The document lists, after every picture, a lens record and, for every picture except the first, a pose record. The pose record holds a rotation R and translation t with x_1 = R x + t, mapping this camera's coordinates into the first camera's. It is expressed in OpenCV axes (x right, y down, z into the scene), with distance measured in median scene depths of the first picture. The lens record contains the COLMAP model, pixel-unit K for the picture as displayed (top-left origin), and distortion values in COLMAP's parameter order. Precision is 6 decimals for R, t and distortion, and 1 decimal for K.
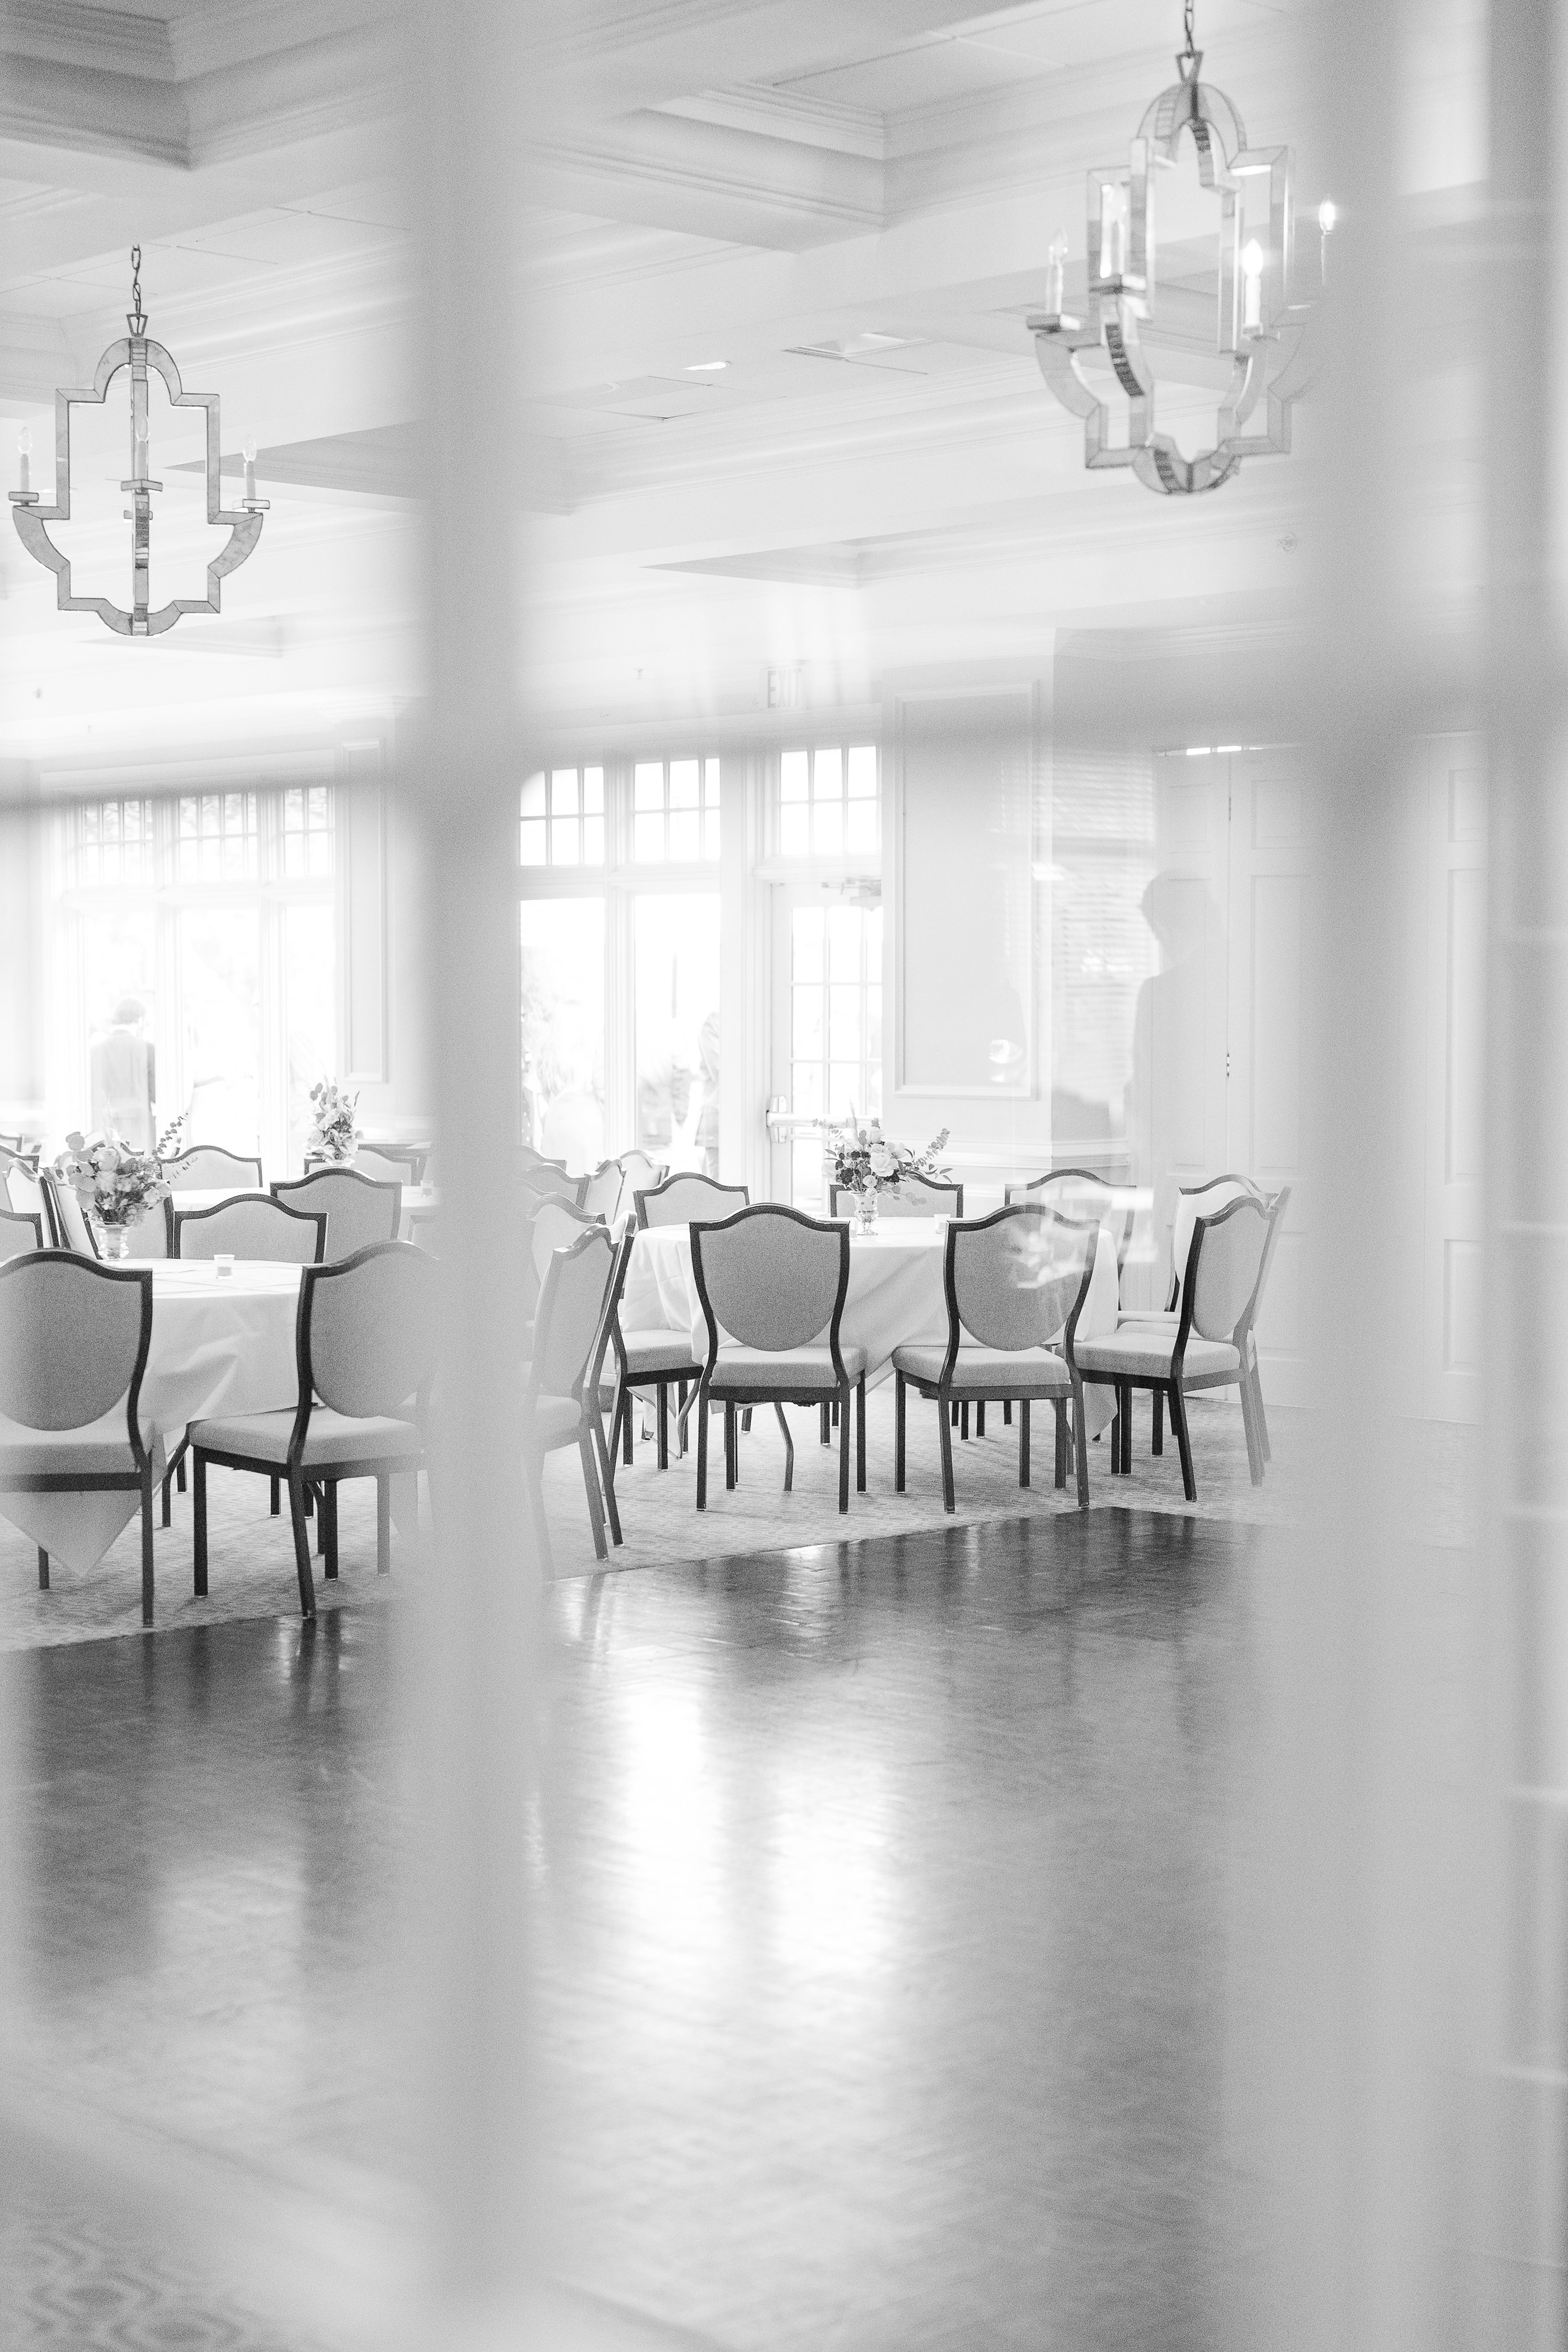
lens RADIAL K [[3547.1, 0, 784.0], [0, 3547.1, 1176.0], [0, 0, 1]] dist [-0.013579, 0.072718]
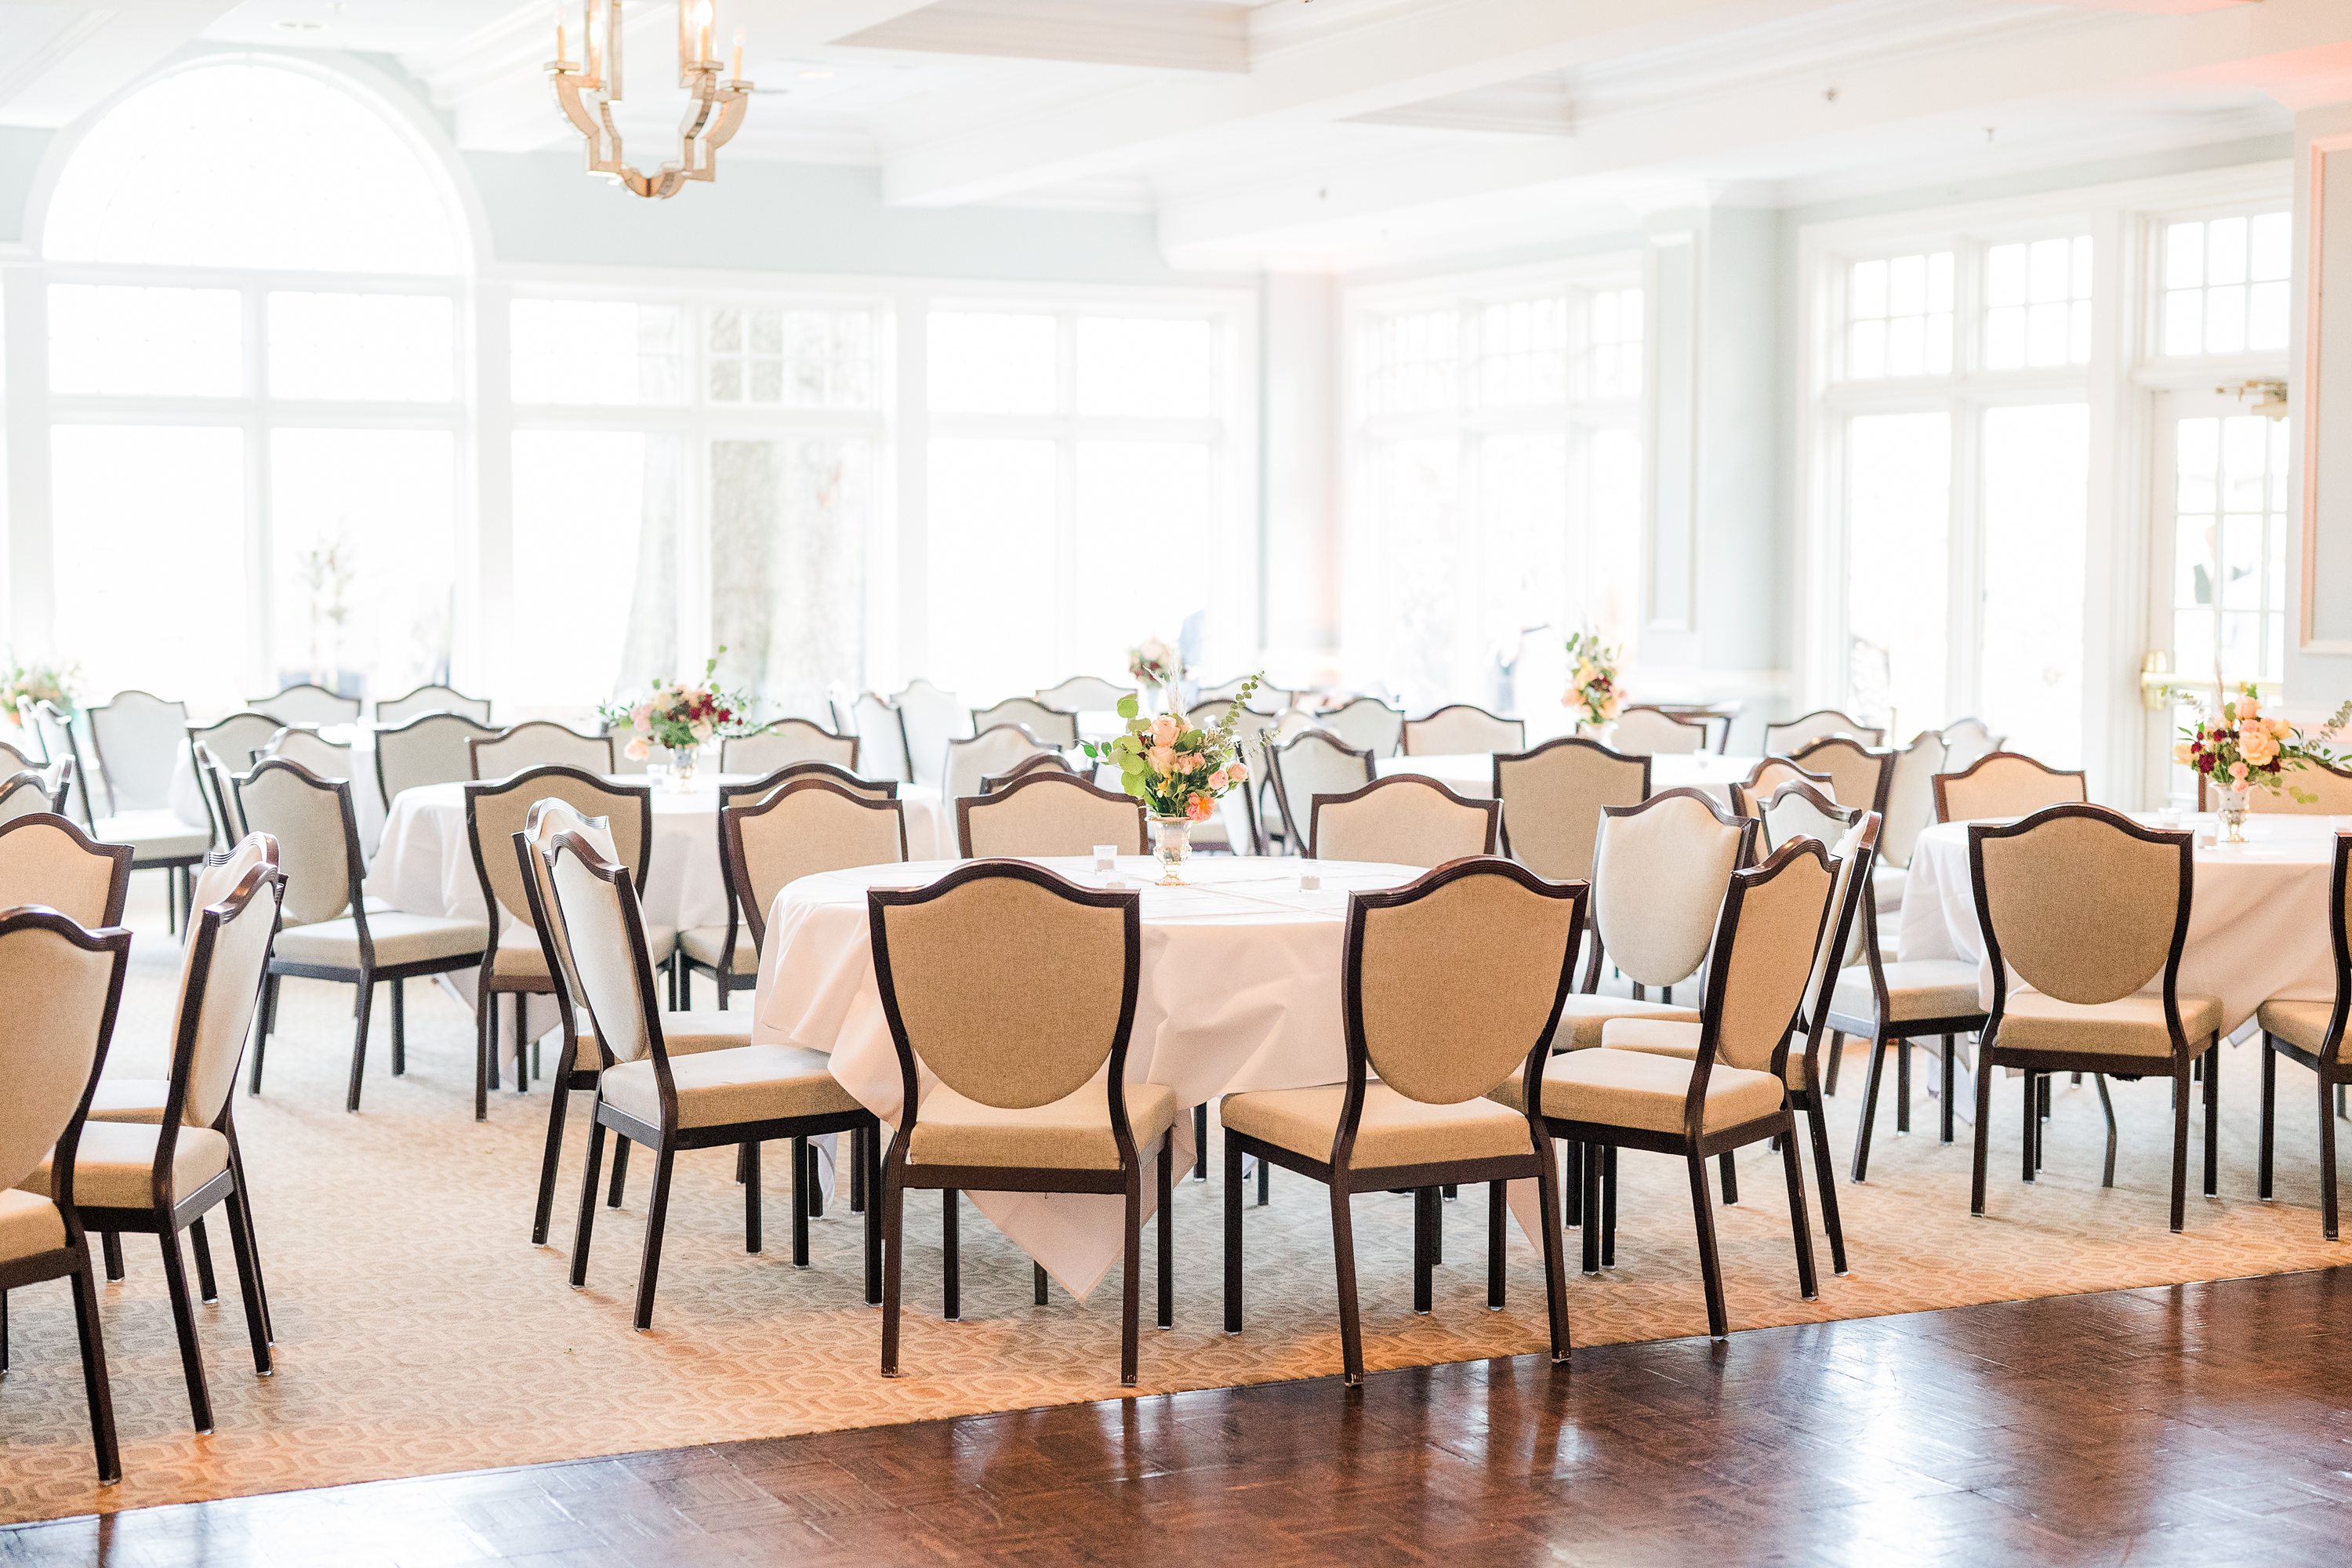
lens RADIAL K [[3547.5, 0, 1176.8], [0, 3547.5, 817.9], [0, 0, 1]] dist [-0.013579, 0.072718]
pose [[0.958053, 0.022897, -0.285676, 0.024811], [-0.015328, 0.999470, 0.028706, -0.006813], [0.286182, -0.023123, 0.957896, 0.236135]]
